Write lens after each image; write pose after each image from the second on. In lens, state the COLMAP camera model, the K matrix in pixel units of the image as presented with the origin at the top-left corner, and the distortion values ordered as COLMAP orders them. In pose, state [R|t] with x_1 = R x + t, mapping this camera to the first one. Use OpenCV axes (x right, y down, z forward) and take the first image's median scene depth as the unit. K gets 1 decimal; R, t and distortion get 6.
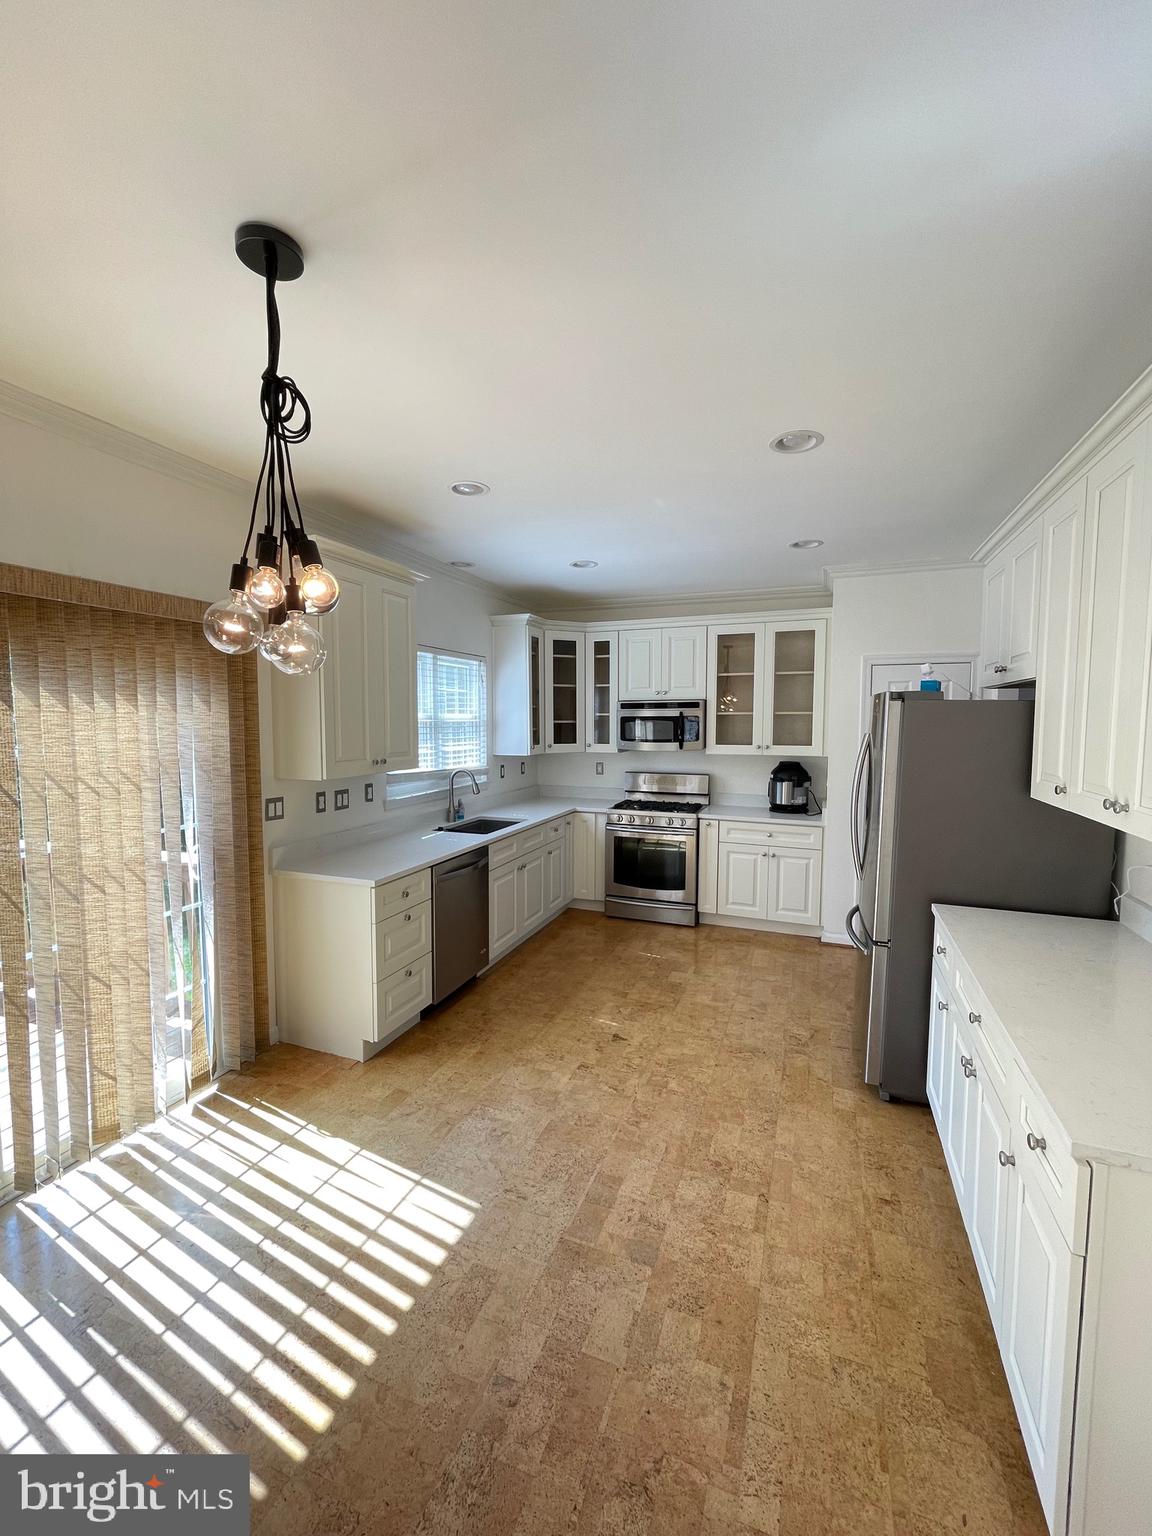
lens RADIAL K [[619.9, 0, 583.3], [0, 619.9, 762.5], [0, 0, 1]] dist [0.006300, -0.007913]
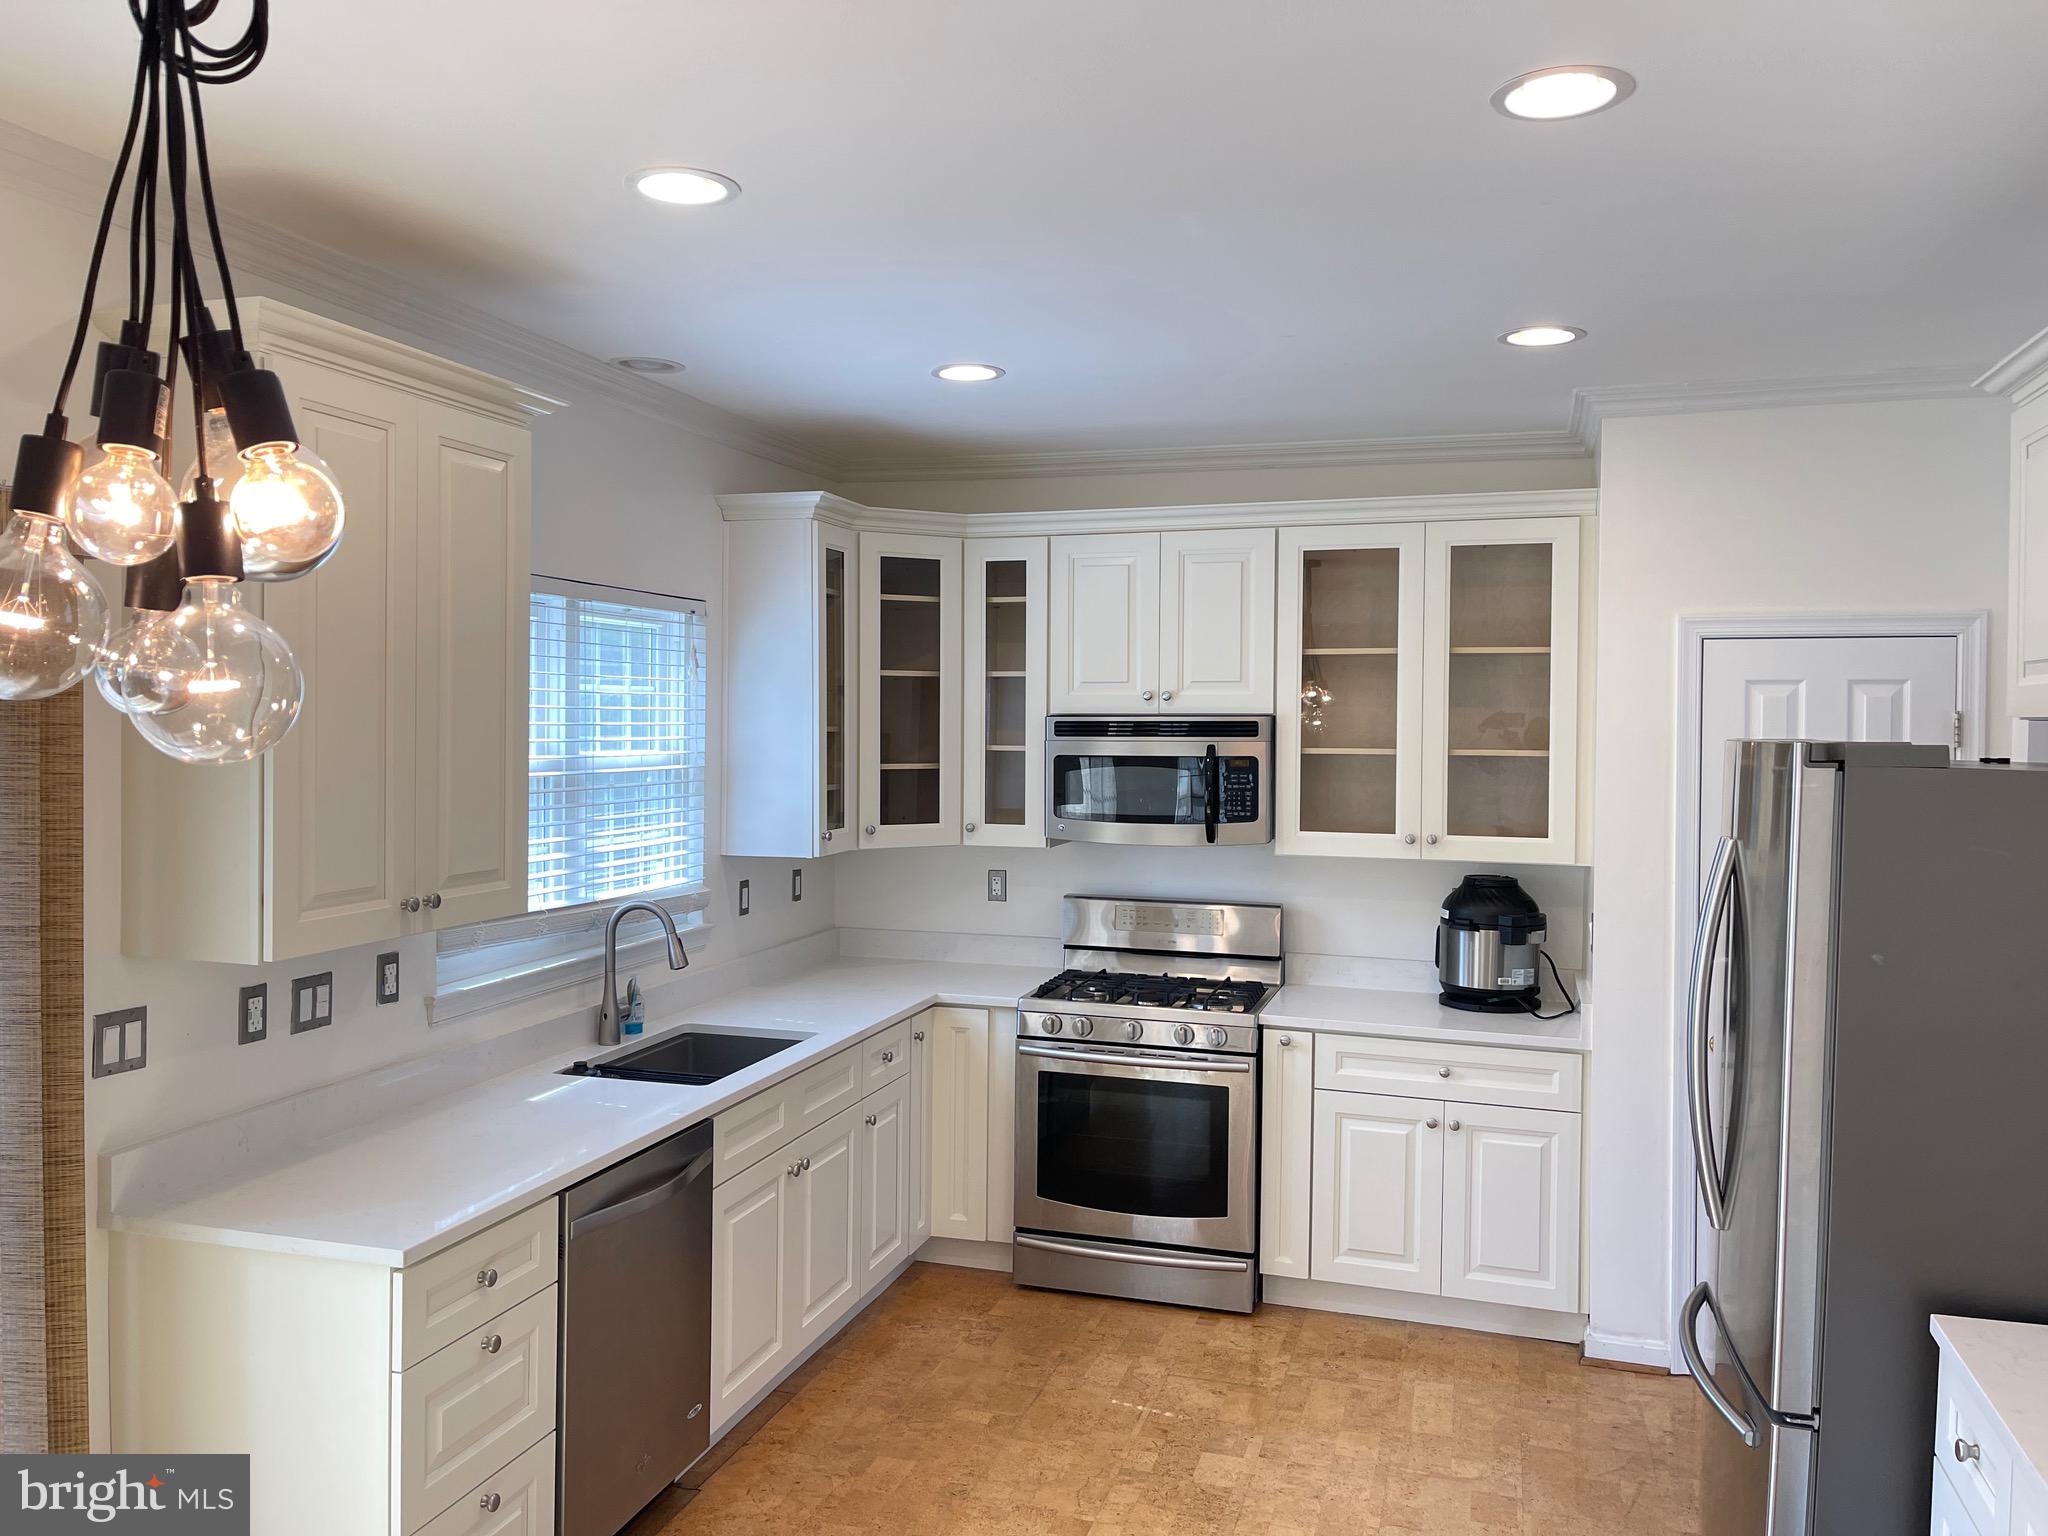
lens RADIAL K [[1551.3, 0, 1009.0], [0, 1551.3, 749.6], [0, 0, 1]] dist [0.052277, -0.062269]
pose [[0.998540, 0.005685, 0.053716, -0.022882], [-0.002969, 0.998719, -0.050511, -0.032782], [-0.053934, 0.050277, 0.997278, 0.039966]]
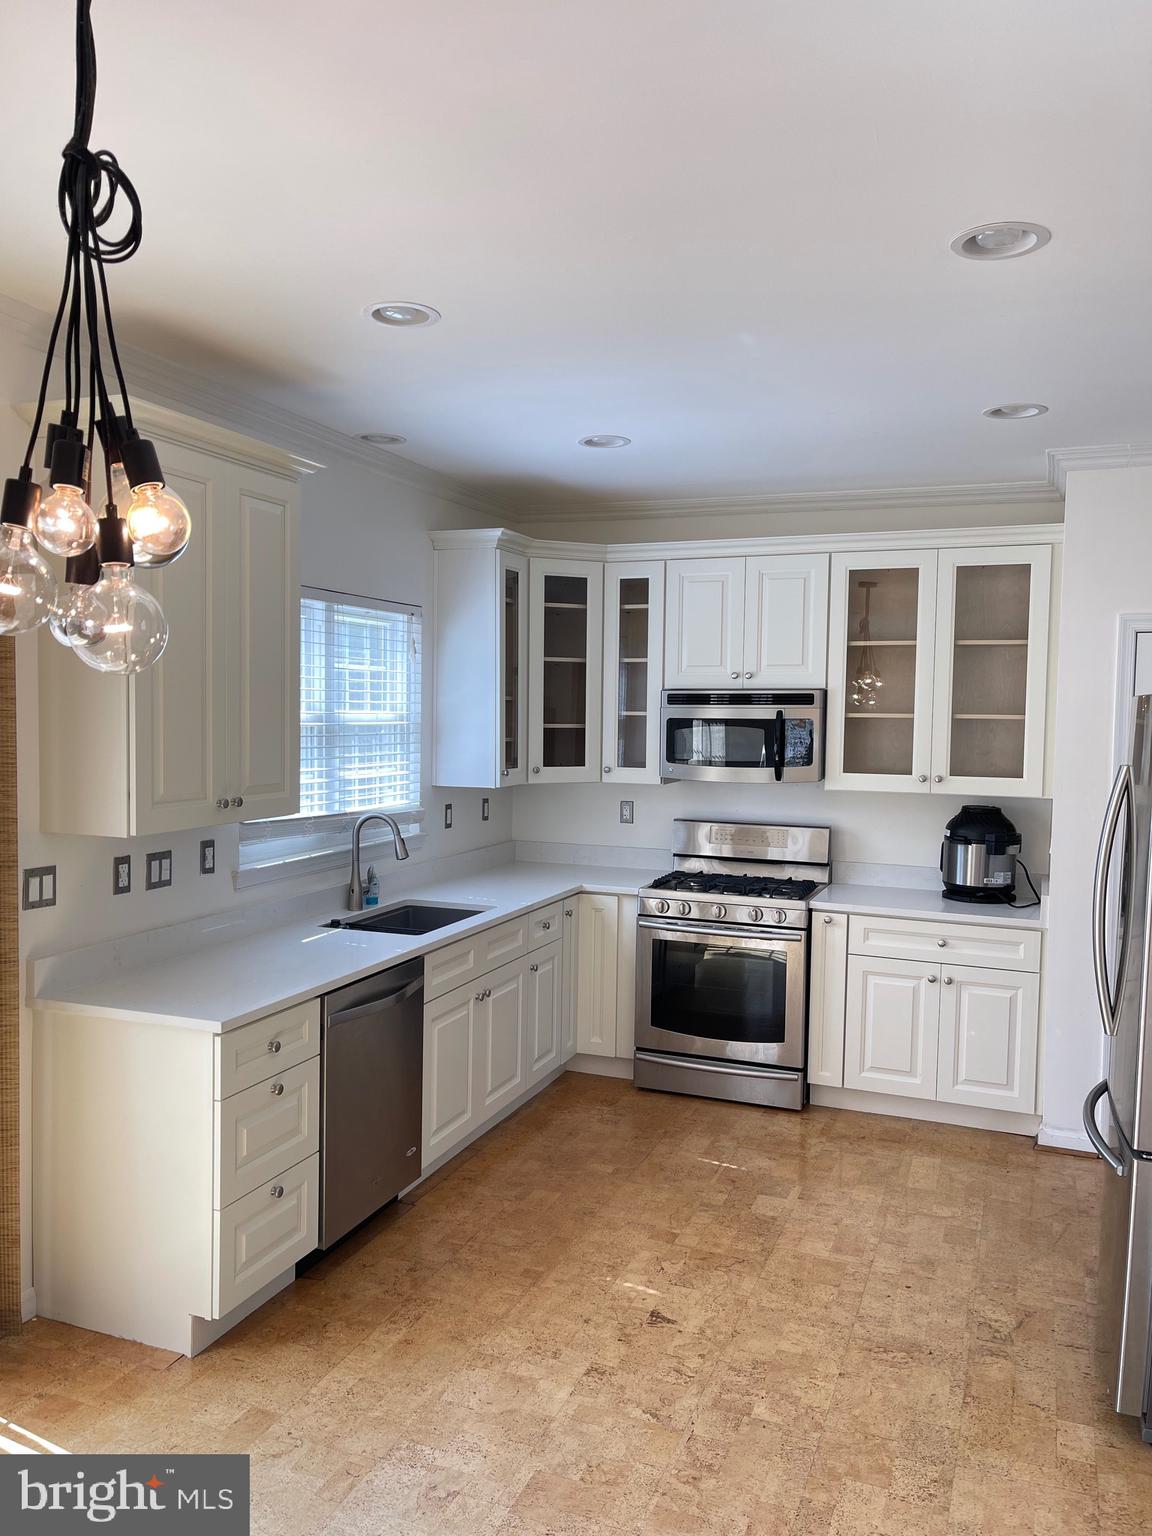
lens RADIAL K [[1162.6, 0, 576.0], [0, 1162.6, 774.5], [0, 0, 1]] dist [0.046935, -0.047390]
pose [[0.999831, 0.013465, -0.012481, -0.007292], [-0.013619, 0.999831, -0.012326, -0.012561], [0.012312, 0.012494, 0.999846, -0.021432]]
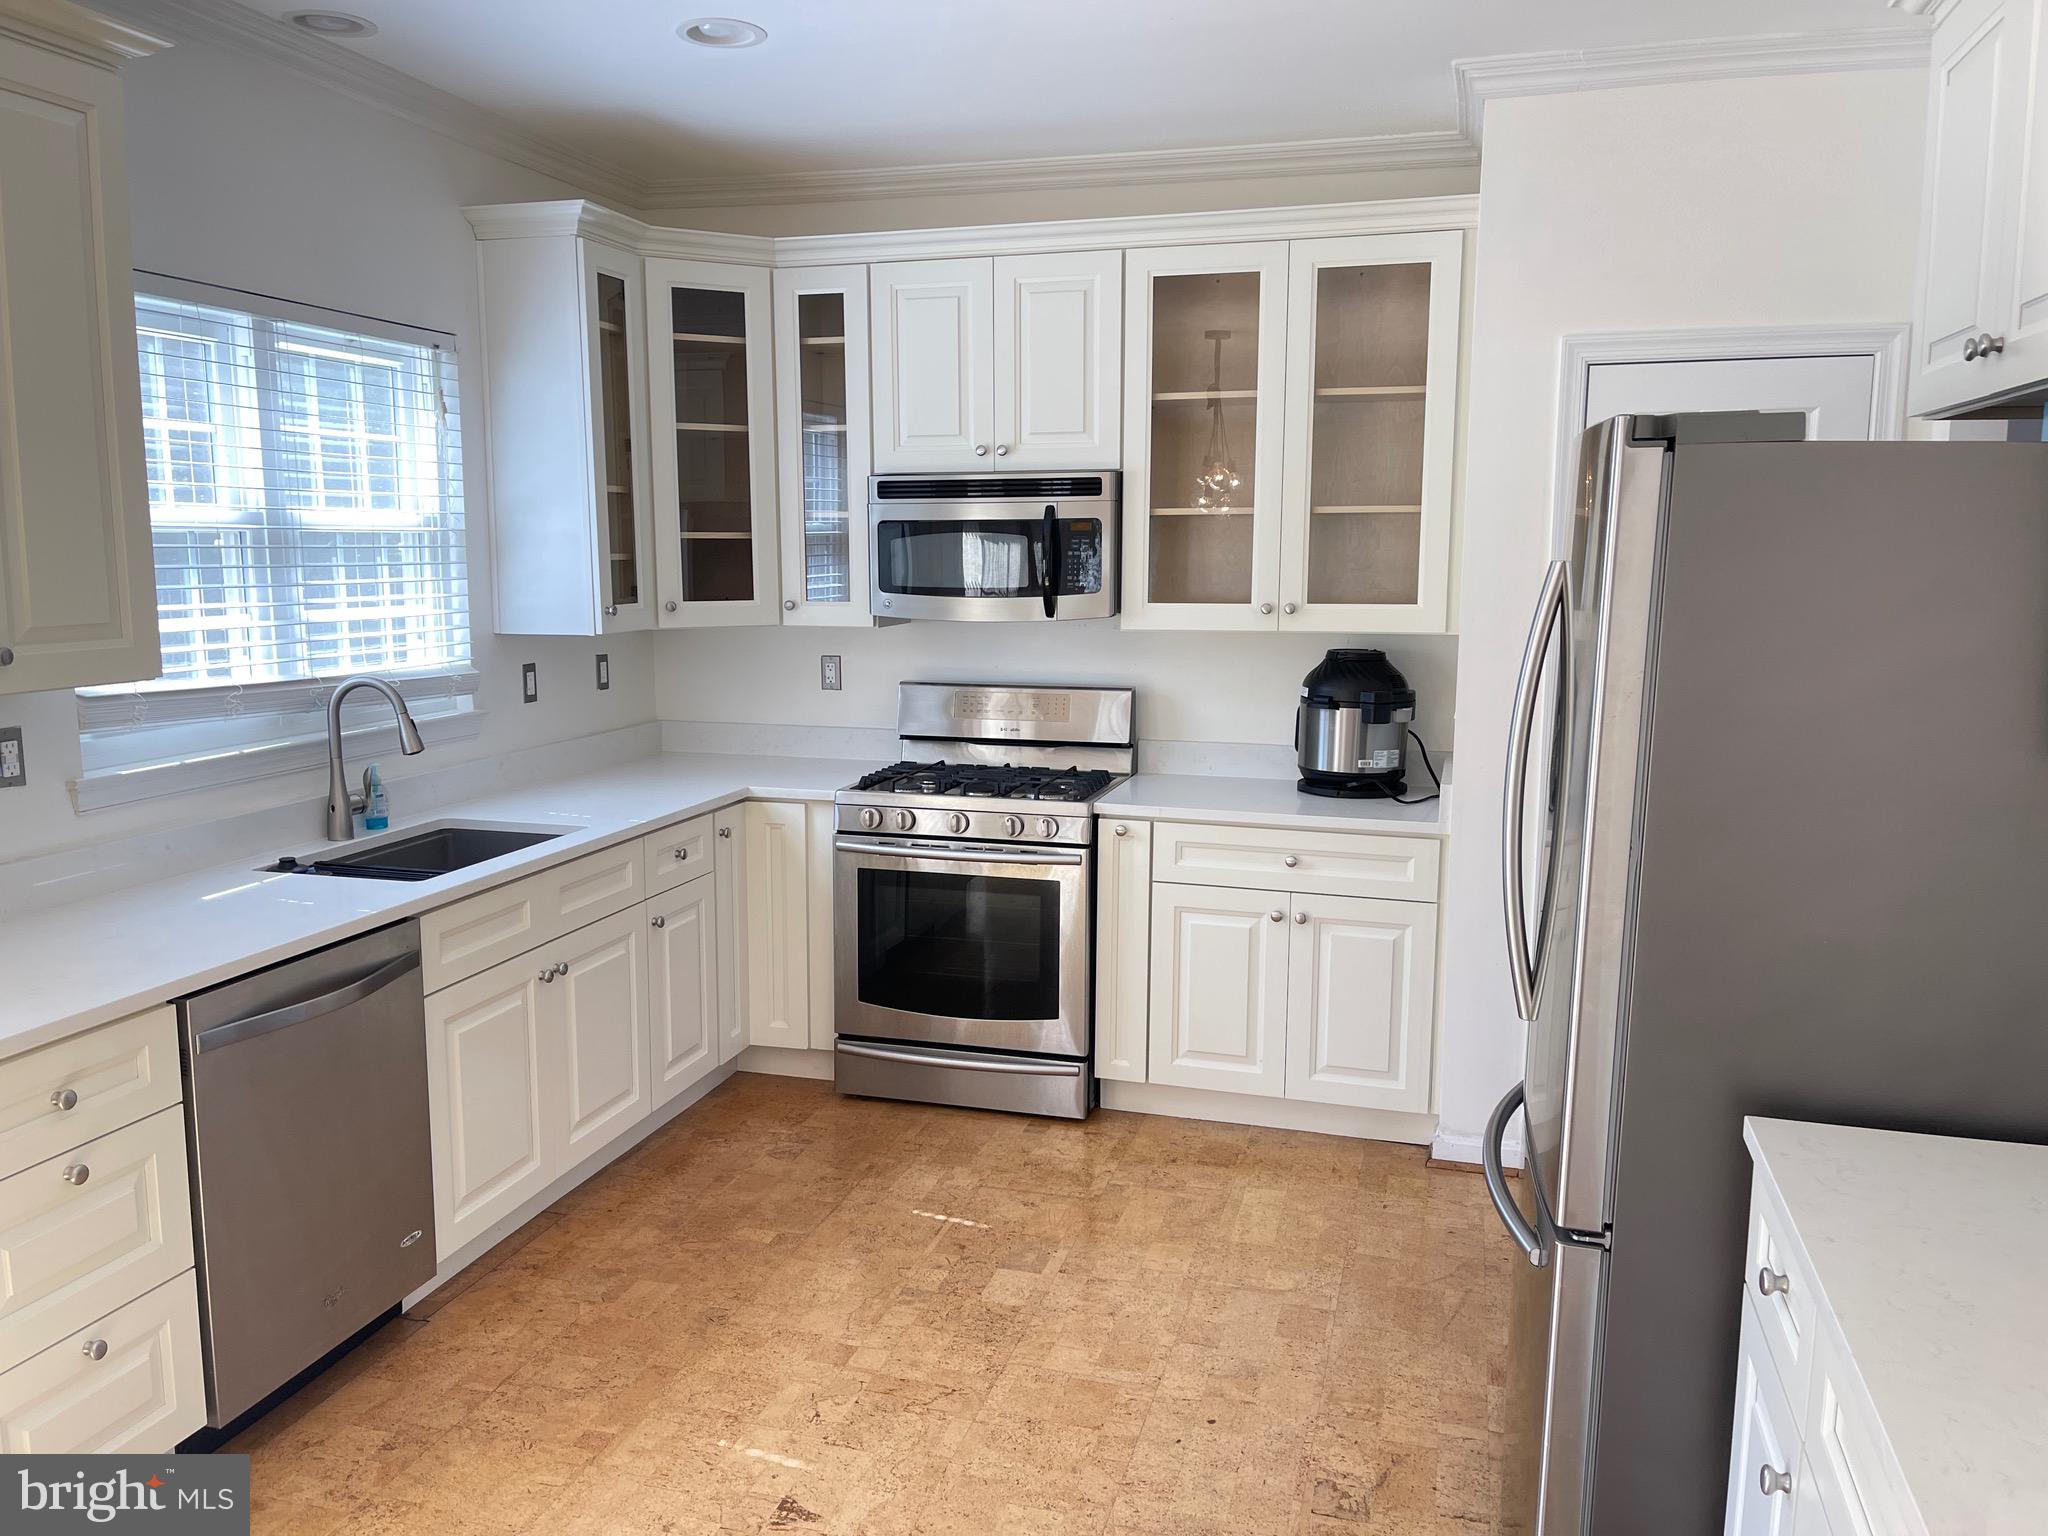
lens RADIAL K [[1550.1, 0, 1019.6], [0, 1550.1, 772.6], [0, 0, 1]] dist [0.046935, -0.047390]
pose [[0.996711, -0.011097, 0.080278, 0.076896], [0.004863, 0.996985, 0.077447, -0.001441], [-0.080895, -0.076802, 0.993759, 0.145795]]
